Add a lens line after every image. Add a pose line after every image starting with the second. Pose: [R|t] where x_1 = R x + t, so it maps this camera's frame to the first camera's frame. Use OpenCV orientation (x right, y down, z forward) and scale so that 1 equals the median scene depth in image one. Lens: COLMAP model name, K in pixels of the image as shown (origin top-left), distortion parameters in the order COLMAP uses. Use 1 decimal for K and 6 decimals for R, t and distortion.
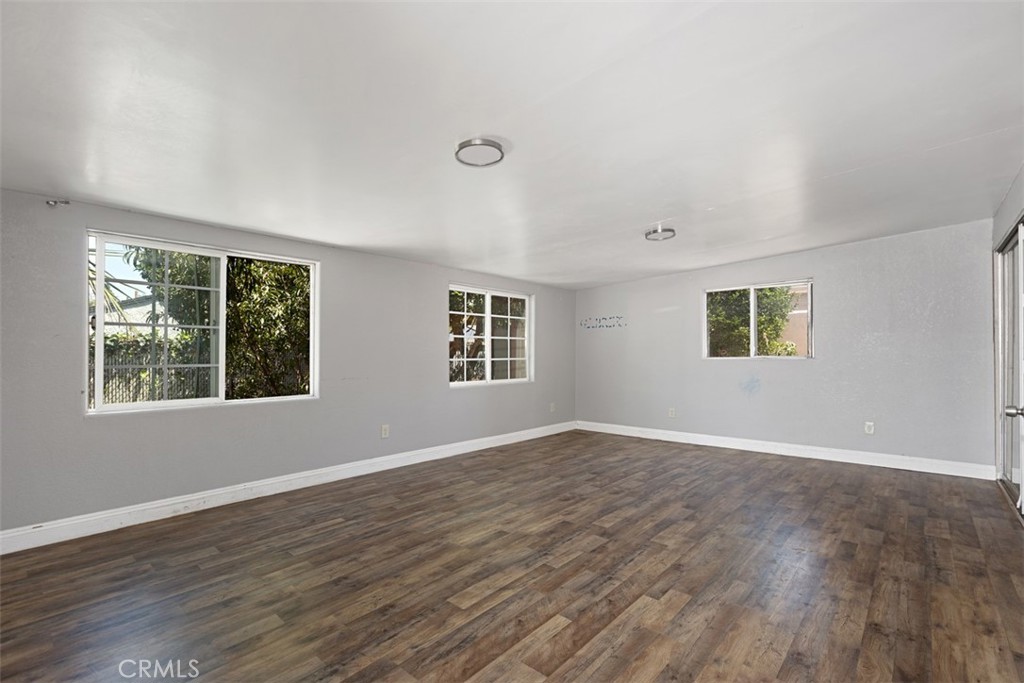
lens RADIAL K [[456.1, 0, 514.1], [0, 456.1, 345.5], [0, 0, 1]] dist [0.000250, 0.000677]
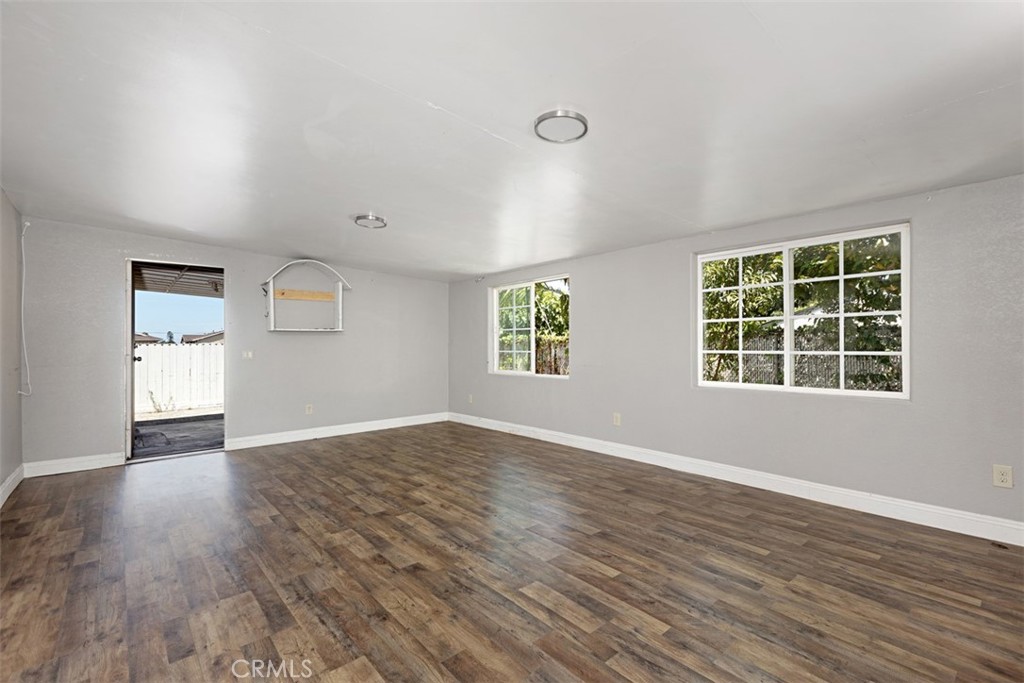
lens RADIAL K [[456.1, 0, 529.1], [0, 456.1, 328.7], [0, 0, 1]] dist [0.000250, 0.000677]
pose [[-0.103546, -0.032390, -0.994097, 1.146920], [0.024811, 0.999074, -0.035137, 0.019795], [0.994315, -0.028303, -0.102647, 1.345111]]
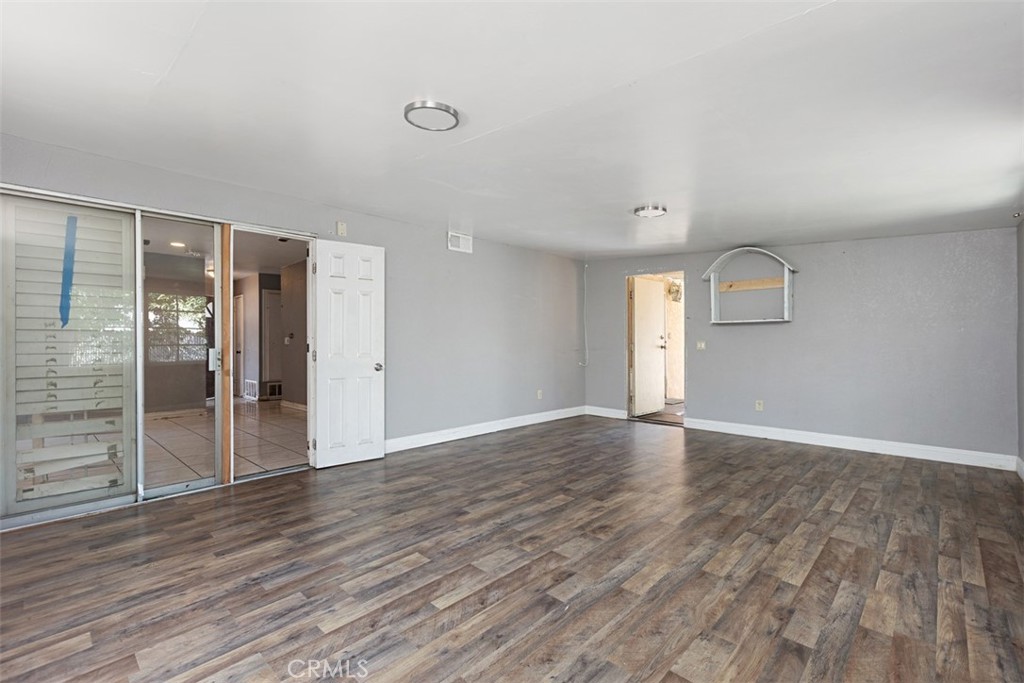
lens RADIAL K [[456.1, 0, 512.9], [0, 456.1, 340.6], [0, 0, 1]] dist [0.000250, 0.000677]
pose [[-0.999584, 0.004308, 0.028522, 0.276582], [0.003830, 0.999851, -0.016817, 0.038821], [-0.028590, -0.016700, -0.999452, 2.020092]]
